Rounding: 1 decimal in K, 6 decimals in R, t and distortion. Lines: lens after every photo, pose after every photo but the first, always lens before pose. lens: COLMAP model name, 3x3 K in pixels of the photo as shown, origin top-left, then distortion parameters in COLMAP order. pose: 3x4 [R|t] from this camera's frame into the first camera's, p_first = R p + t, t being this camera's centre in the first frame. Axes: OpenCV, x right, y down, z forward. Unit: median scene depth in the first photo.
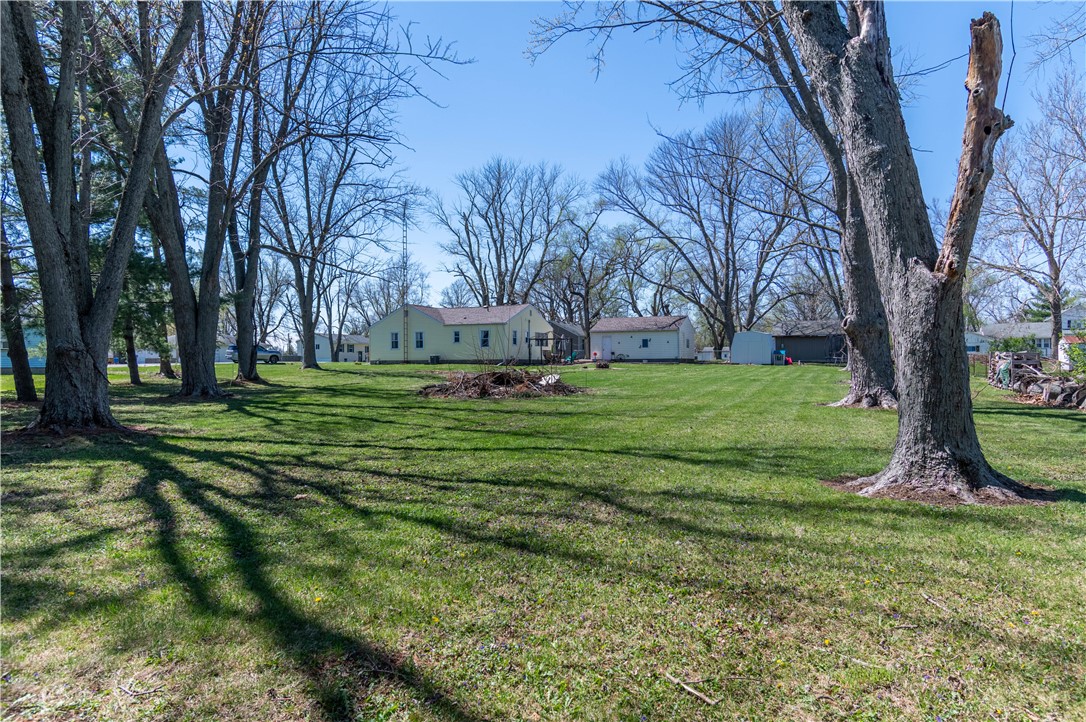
lens RADIAL K [[692.2, 0, 543.0], [0, 692.2, 361.0], [0, 0, 1]] dist [0.001609, -0.001979]
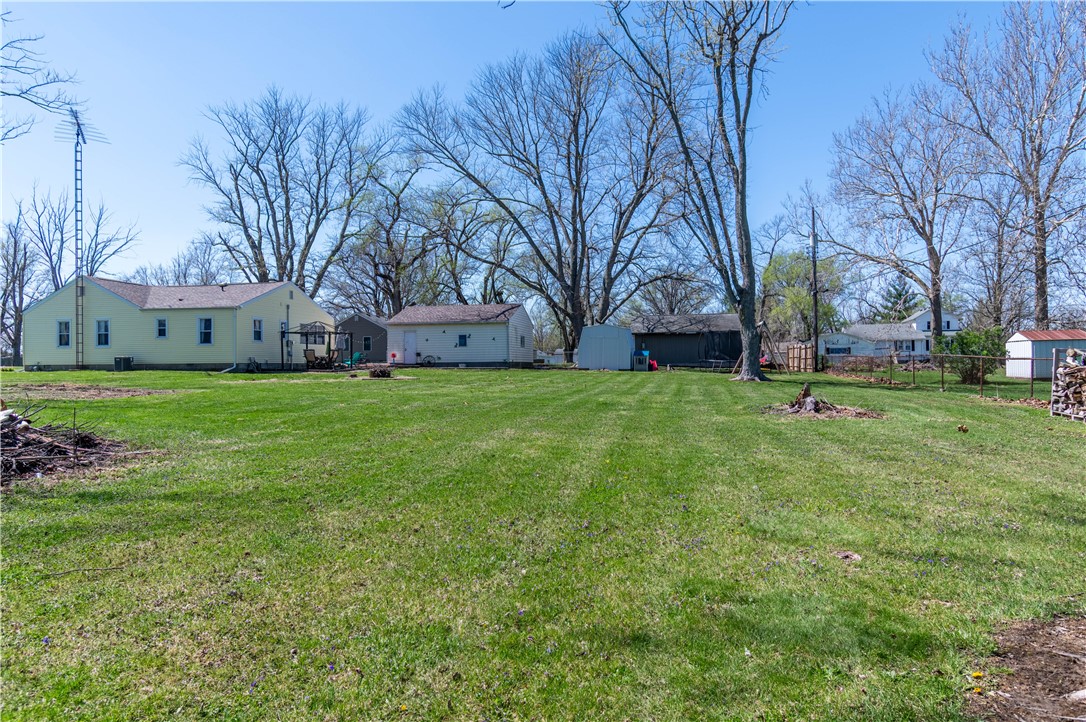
lens RADIAL K [[692.2, 0, 543.0], [0, 692.2, 361.0], [0, 0, 1]] dist [0.001609, -0.001979]
pose [[0.980379, -0.000072, 0.197123, 0.080548], [0.000948, 0.999990, -0.004346, -0.001072], [-0.197121, 0.004448, 0.980369, 0.256979]]
